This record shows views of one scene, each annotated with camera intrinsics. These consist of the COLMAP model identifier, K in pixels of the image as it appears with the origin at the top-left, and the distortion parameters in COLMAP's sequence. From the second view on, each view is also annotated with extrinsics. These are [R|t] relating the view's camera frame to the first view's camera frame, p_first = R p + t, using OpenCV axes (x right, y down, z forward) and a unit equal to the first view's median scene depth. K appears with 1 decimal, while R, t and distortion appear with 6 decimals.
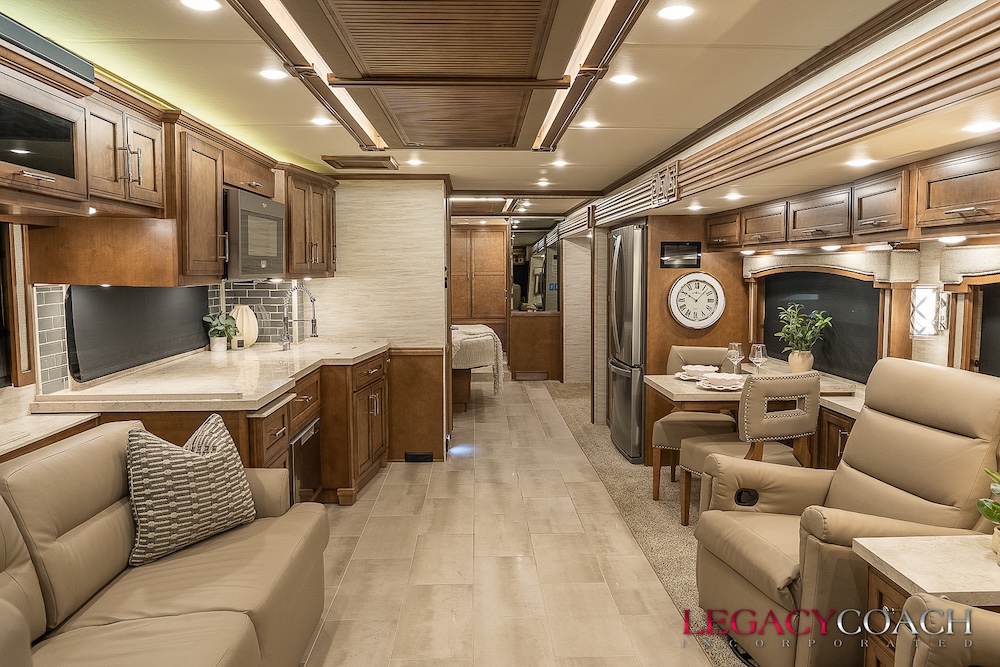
lens RADIAL K [[711.6, 0, 500.0], [0, 711.6, 333.5], [0, 0, 1]] dist [0.011864, -0.001581]
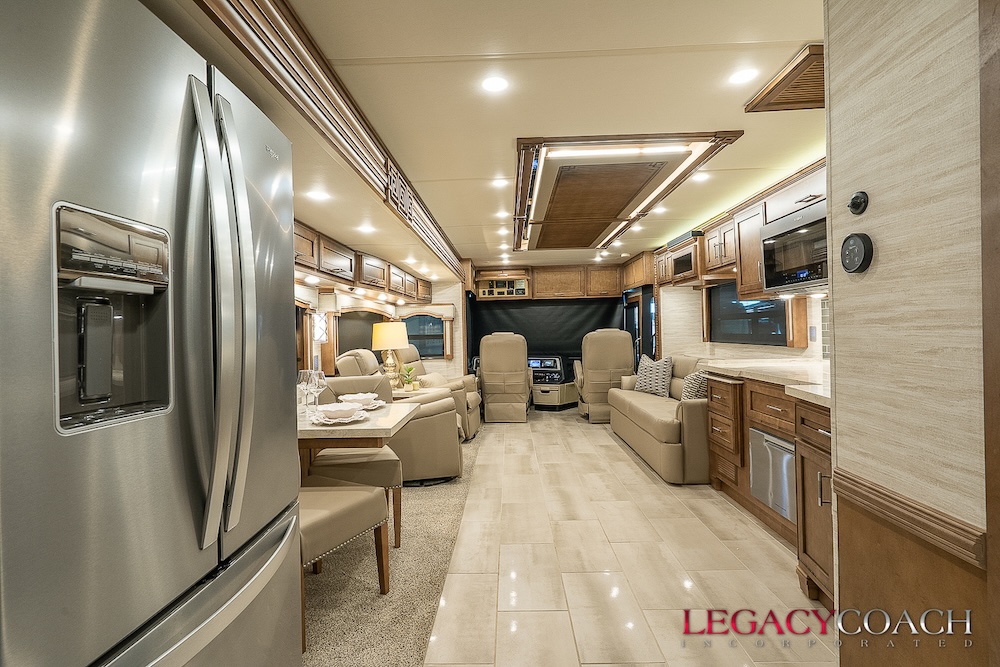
lens RADIAL K [[455.4, 0, 500.0], [0, 455.4, 333.5], [0, 0, 1]] dist [-0.001535, 0.000441]
pose [[-0.998153, 0.024907, 0.055404, 0.065366], [0.029969, 0.995263, 0.092485, -0.069220], [-0.052838, 0.093974, -0.994172, 1.388901]]
